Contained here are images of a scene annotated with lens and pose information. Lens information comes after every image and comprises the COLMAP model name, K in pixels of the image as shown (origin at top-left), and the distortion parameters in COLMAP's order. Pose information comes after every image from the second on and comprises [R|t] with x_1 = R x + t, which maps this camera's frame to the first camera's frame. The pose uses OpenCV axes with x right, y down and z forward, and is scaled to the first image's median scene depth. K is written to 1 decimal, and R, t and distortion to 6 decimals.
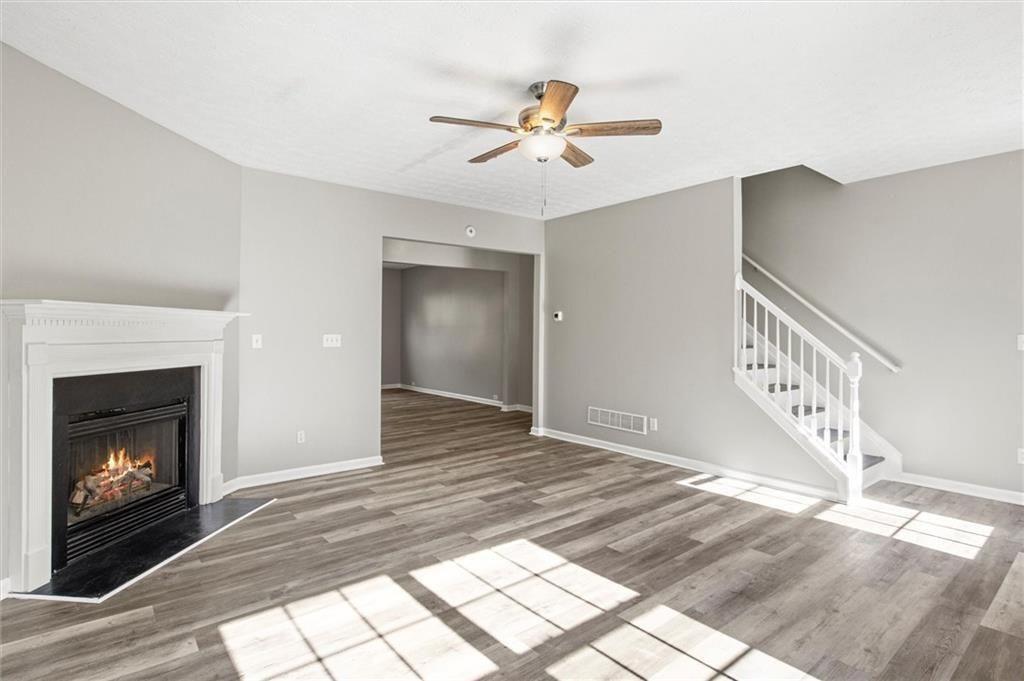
lens RADIAL K [[513.1, 0, 508.1], [0, 513.1, 321.2], [0, 0, 1]] dist [-0.012613, -0.001654]
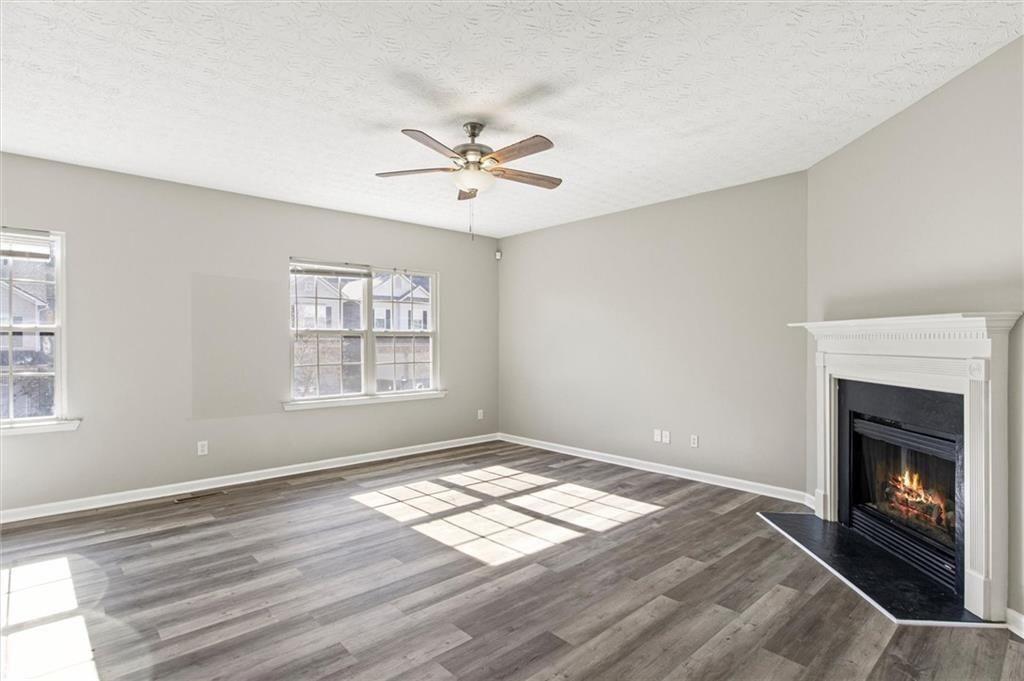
lens RADIAL K [[513.1, 0, 513.1], [0, 513.1, 341.3], [0, 0, 1]] dist [-0.012613, -0.001654]
pose [[-0.998376, -0.004466, -0.056791, 0.040349], [-0.003037, 0.999677, -0.025221, 0.039473], [0.056885, -0.025007, -0.998067, 1.882813]]
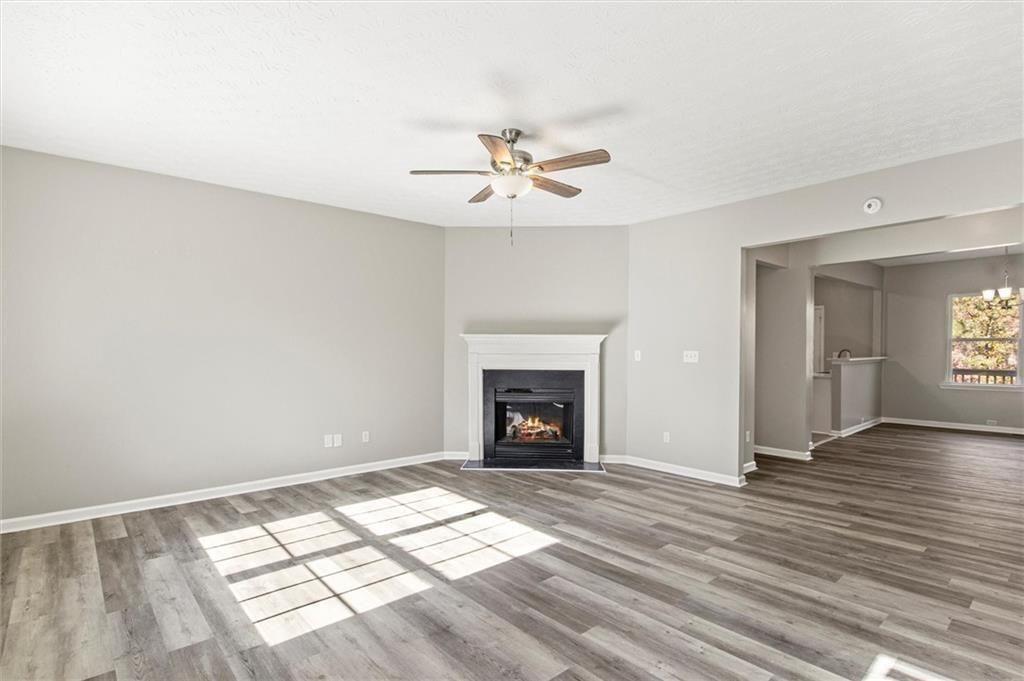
lens RADIAL K [[513.1, 0, 514.0], [0, 513.1, 345.7], [0, 0, 1]] dist [-0.012613, -0.001654]
pose [[0.038183, -0.005611, -0.999255, 1.069934], [0.020361, 0.999781, -0.004836, 0.018398], [0.999063, -0.020161, 0.038289, 0.845827]]
